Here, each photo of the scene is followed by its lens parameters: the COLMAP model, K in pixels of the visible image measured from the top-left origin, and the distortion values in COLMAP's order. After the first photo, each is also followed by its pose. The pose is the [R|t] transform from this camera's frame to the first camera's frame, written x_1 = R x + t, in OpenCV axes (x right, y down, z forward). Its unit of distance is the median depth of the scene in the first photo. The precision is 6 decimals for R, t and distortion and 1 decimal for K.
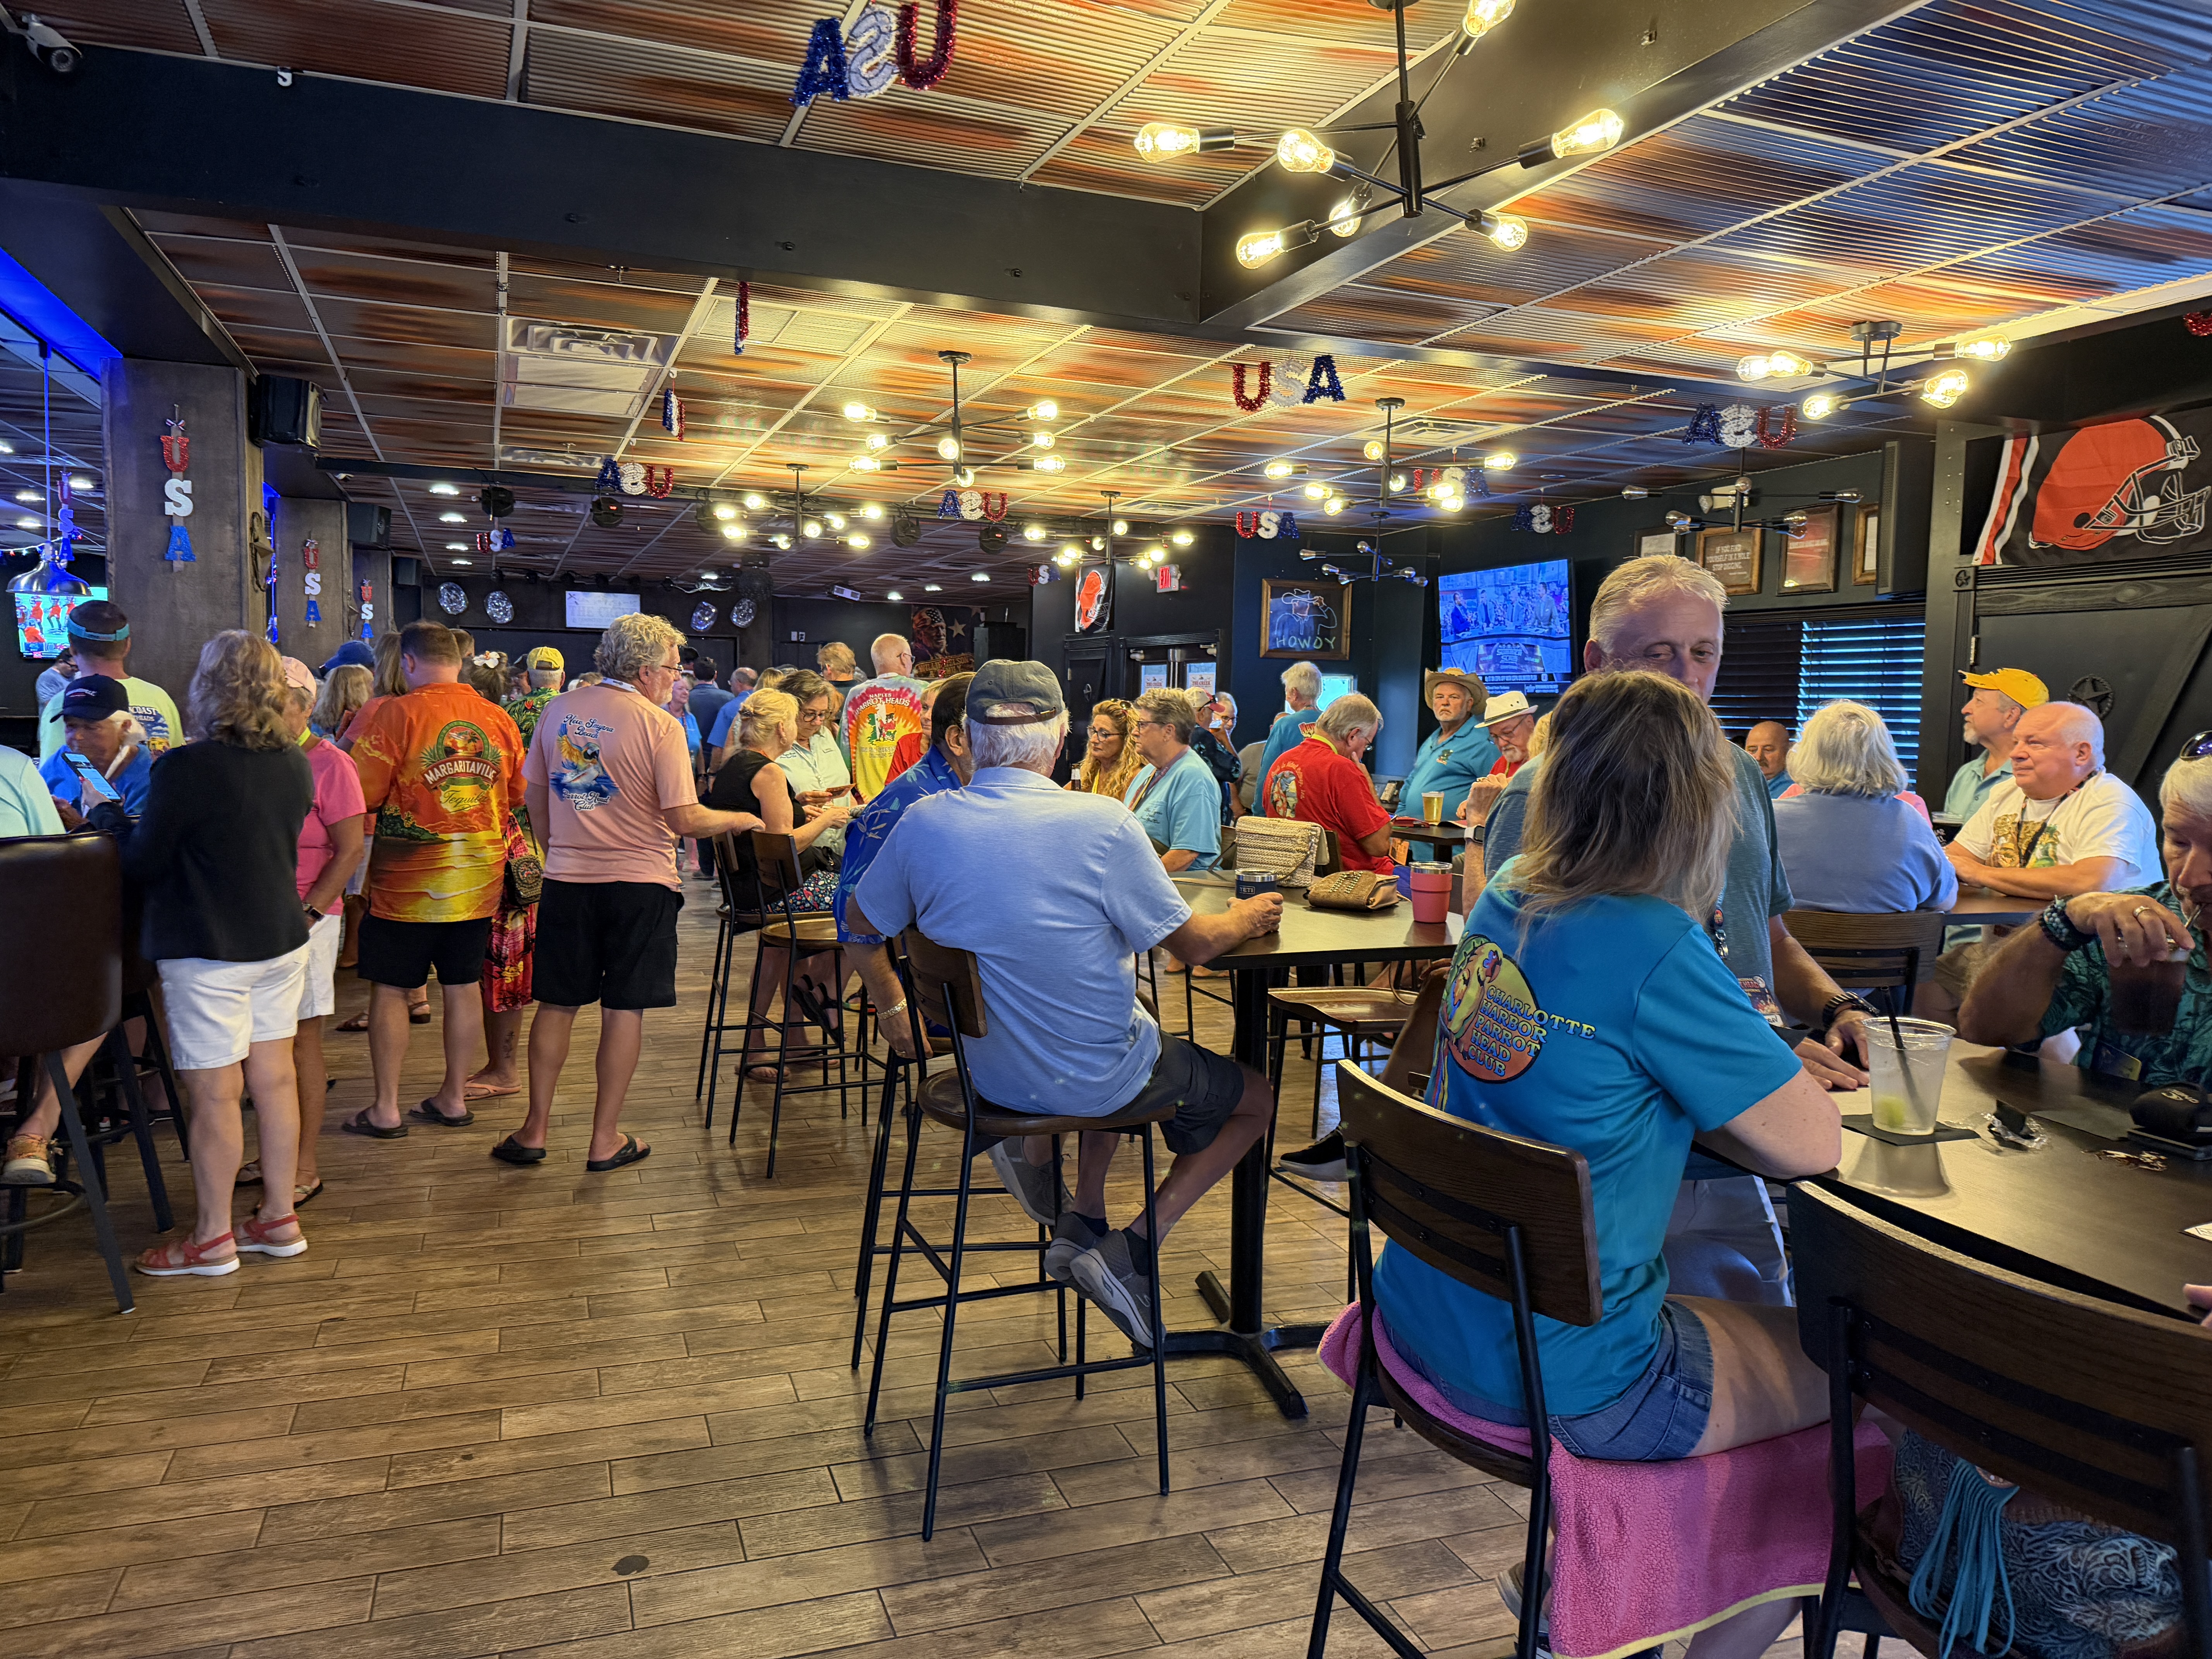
lens RADIAL K [[1598.3, 0, 1106.0], [0, 1598.3, 829.5], [0, 0, 1]] dist [0.033188, -0.042416]
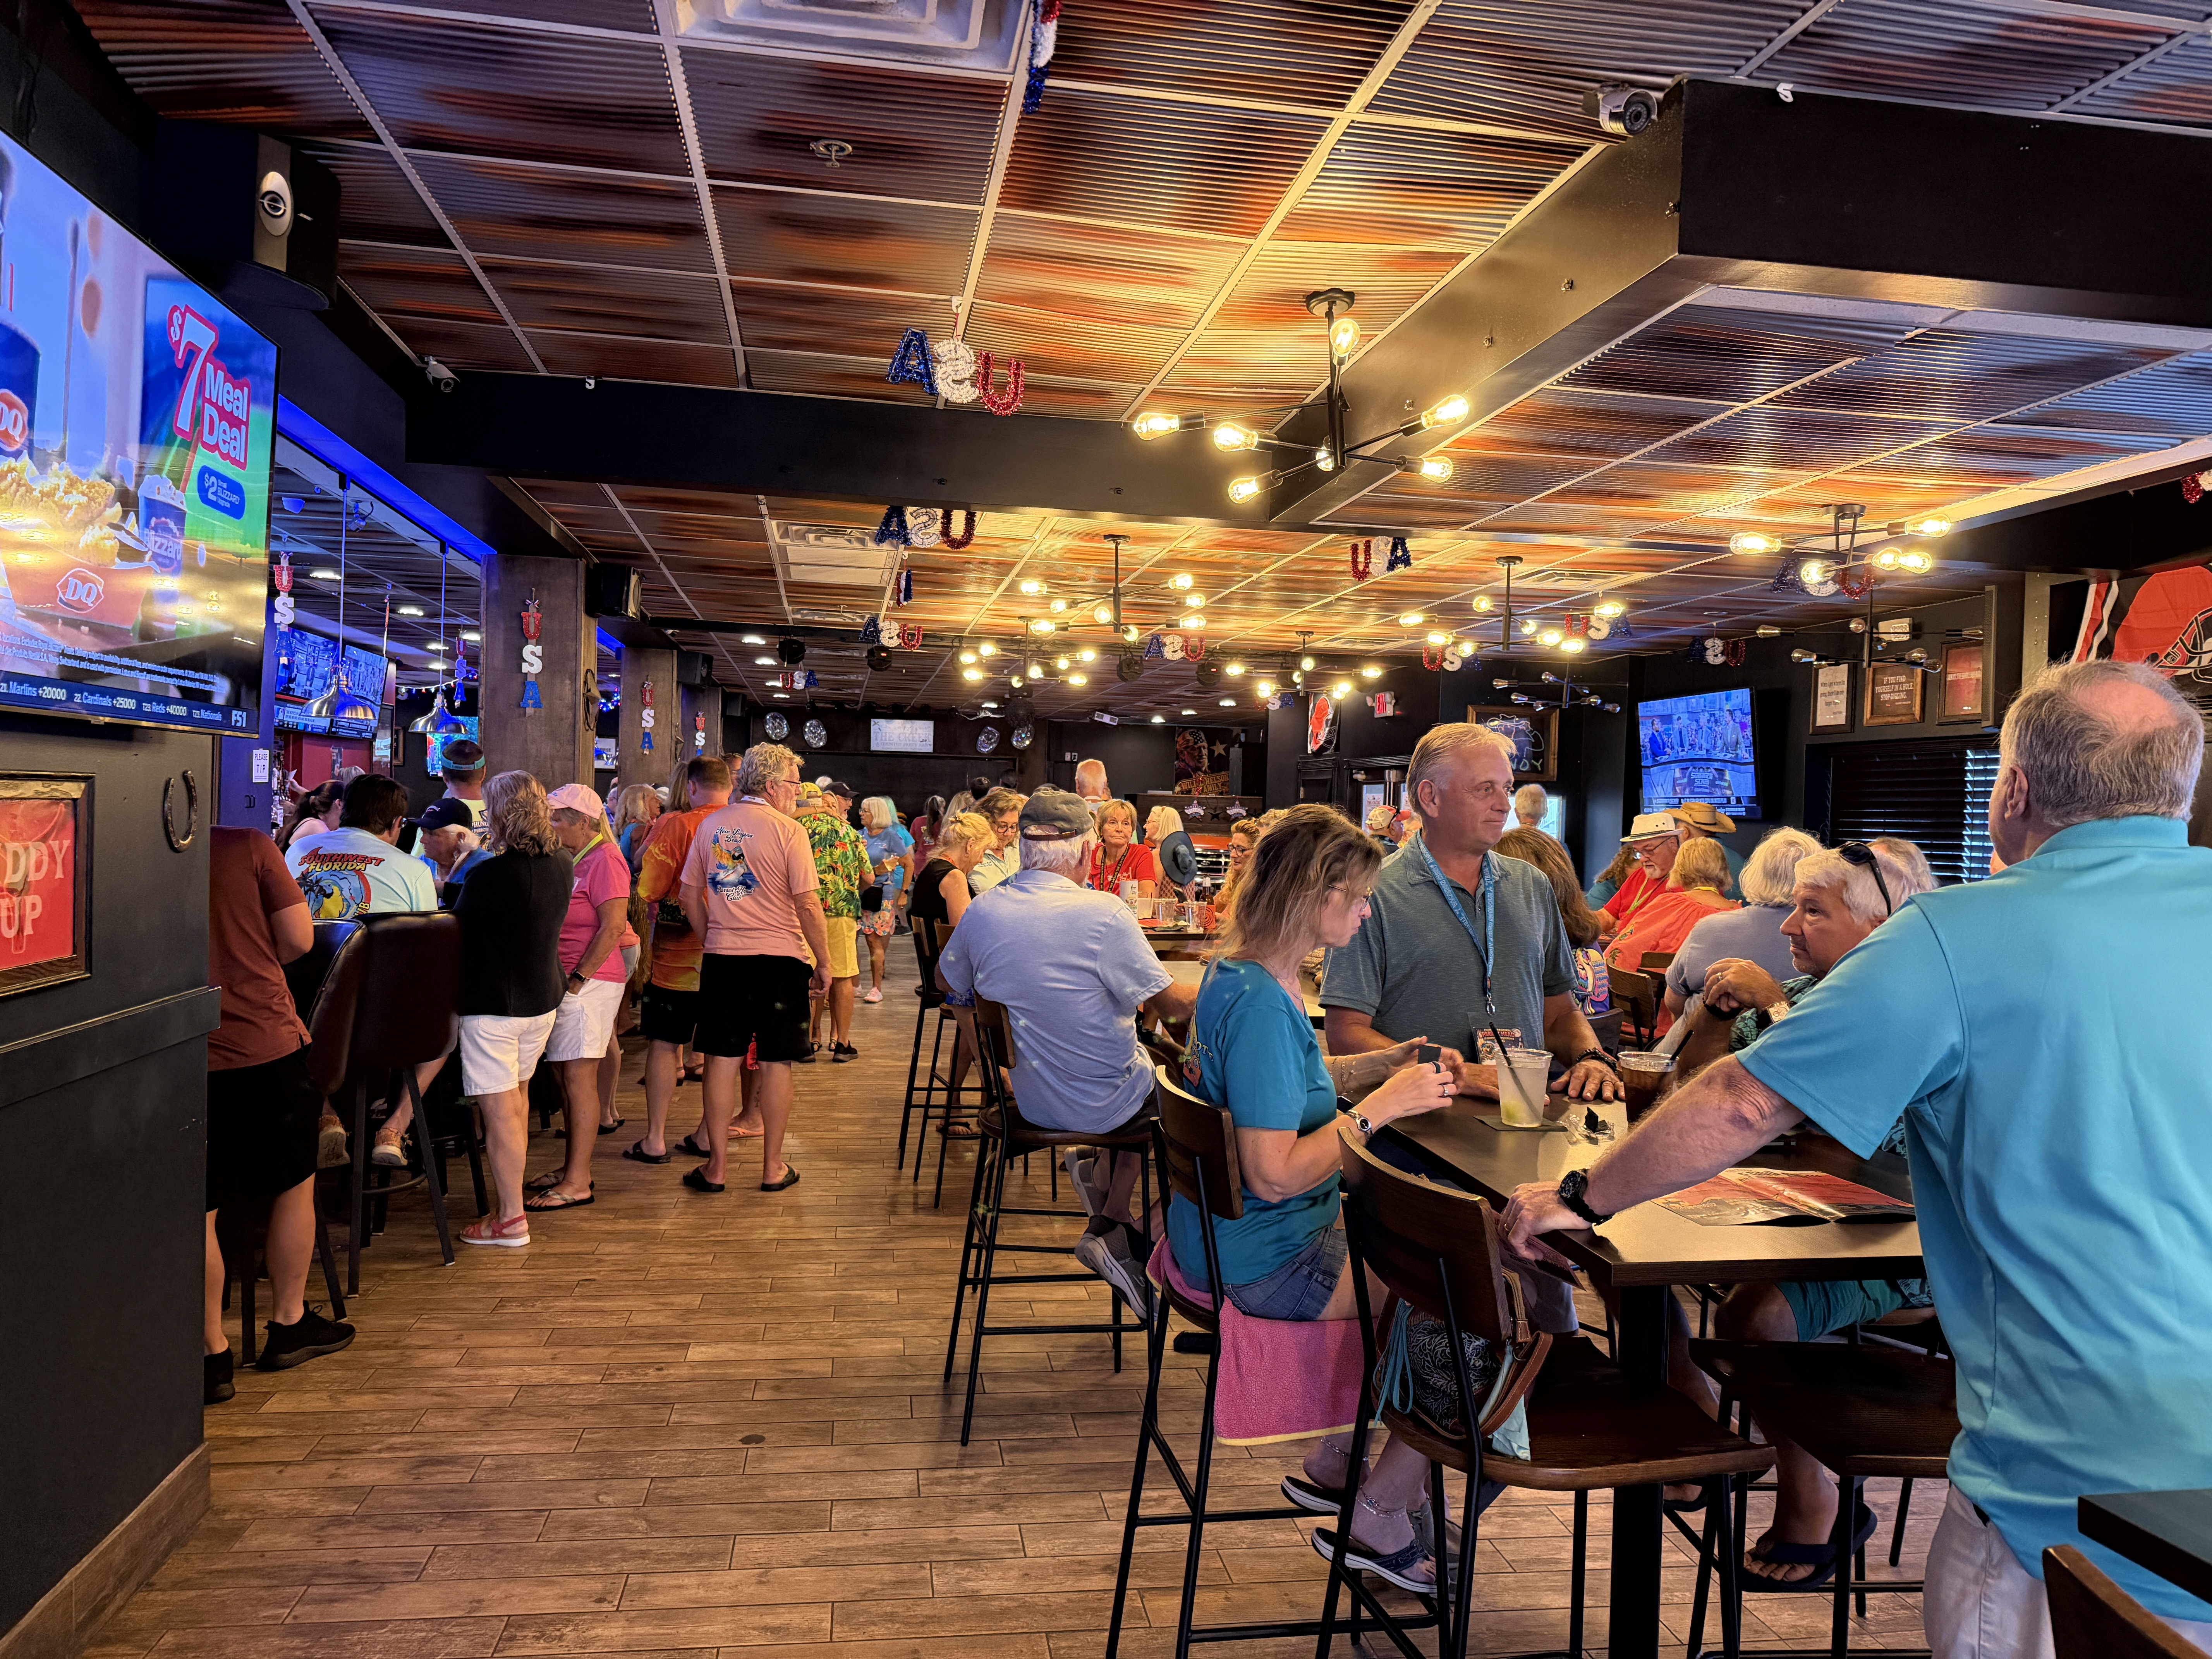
lens RADIAL K [[1607.7, 0, 1106.0], [0, 1607.7, 829.5], [0, 0, 1]] dist [0.116860, -0.239254]
pose [[0.979699, 0.008171, -0.200307, 0.198060], [-0.022505, 0.997336, -0.069385, 0.014252], [0.199206, 0.072485, 0.977273, -0.250591]]
